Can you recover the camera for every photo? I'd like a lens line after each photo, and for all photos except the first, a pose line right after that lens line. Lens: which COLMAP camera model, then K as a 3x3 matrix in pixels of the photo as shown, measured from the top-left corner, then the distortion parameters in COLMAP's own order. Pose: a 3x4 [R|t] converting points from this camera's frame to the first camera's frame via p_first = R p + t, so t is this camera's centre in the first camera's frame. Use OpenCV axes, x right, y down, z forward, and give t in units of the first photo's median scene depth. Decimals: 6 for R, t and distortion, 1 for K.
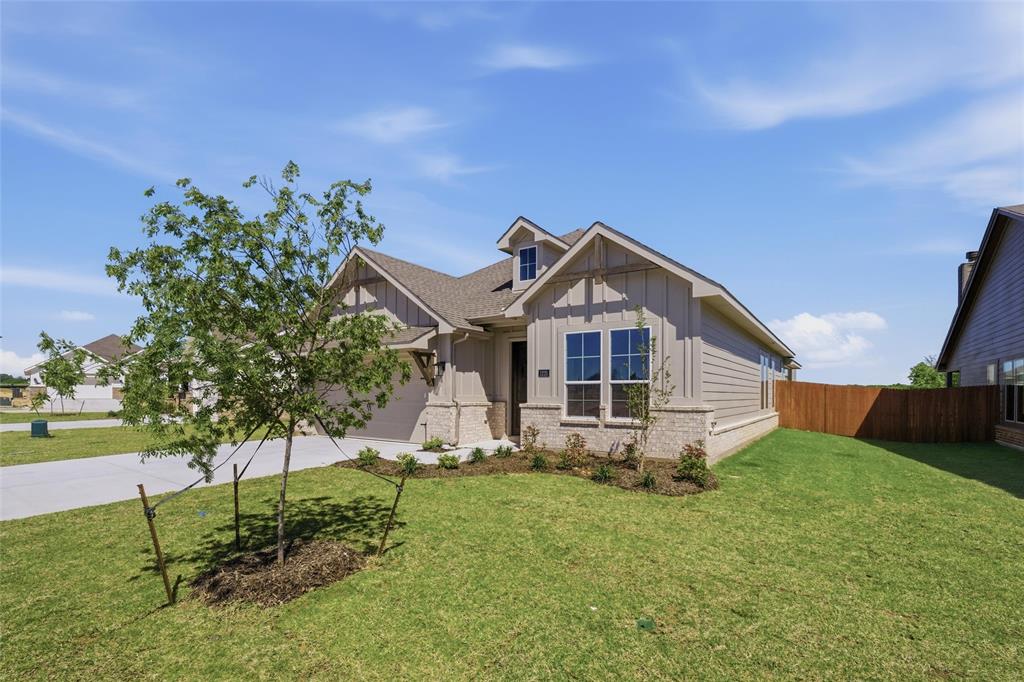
lens RADIAL K [[459.6, 0, 536.7], [0, 459.6, 379.0], [0, 0, 1]] dist [-0.000571, 0.000070]
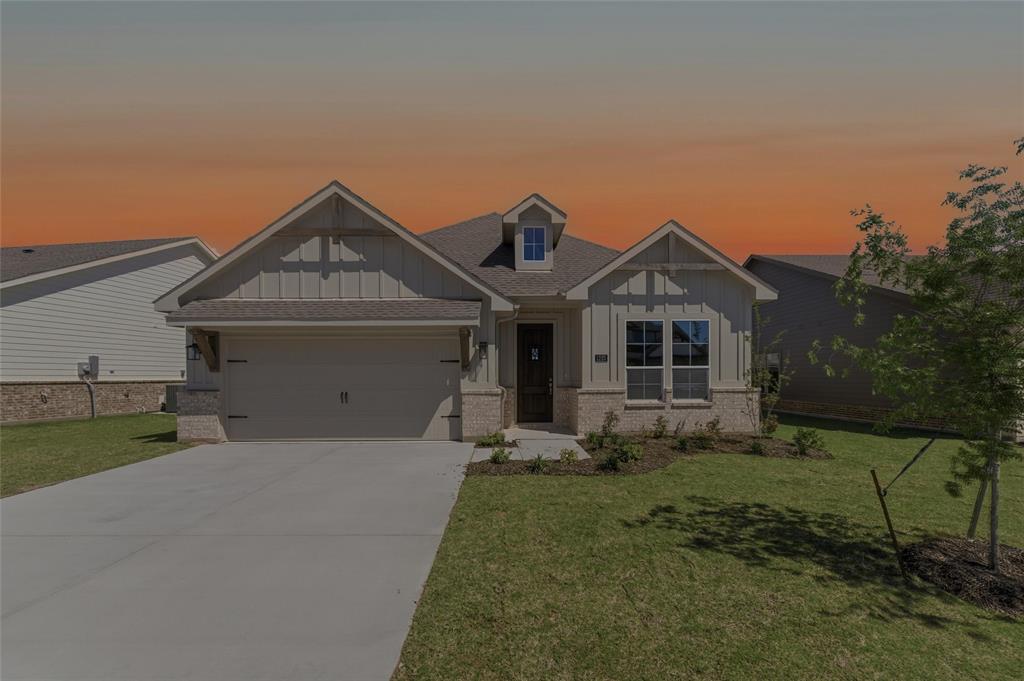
lens RADIAL K [[437.5, 0, 511.7], [0, 437.5, 371.8], [0, 0, 1]] dist [-0.000360, -0.000165]
pose [[0.824893, 0.000991, 0.565288, -0.723678], [-0.008888, 0.999898, 0.011217, 0.008380], [-0.565219, -0.014278, 0.824818, 0.335210]]
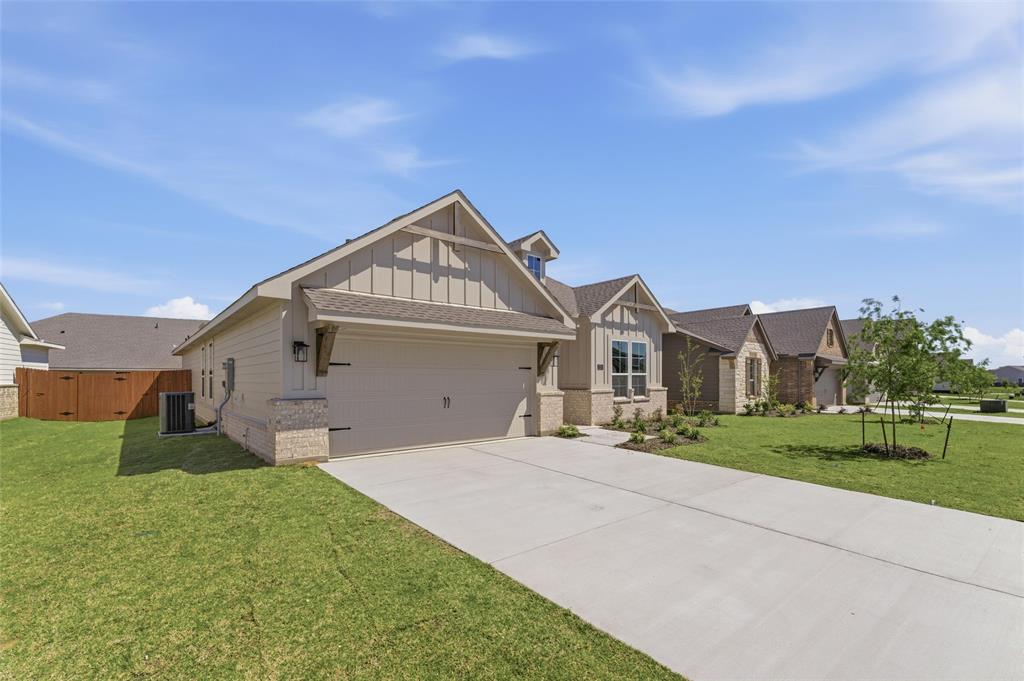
lens RADIAL K [[437.5, 0, 511.7], [0, 437.5, 371.8], [0, 0, 1]] dist [-0.000360, -0.000165]
pose [[0.291314, 0.012932, 0.956540, -1.363107], [-0.018903, 0.999791, -0.007759, 0.016899], [-0.956441, -0.015821, 0.291497, 0.916822]]
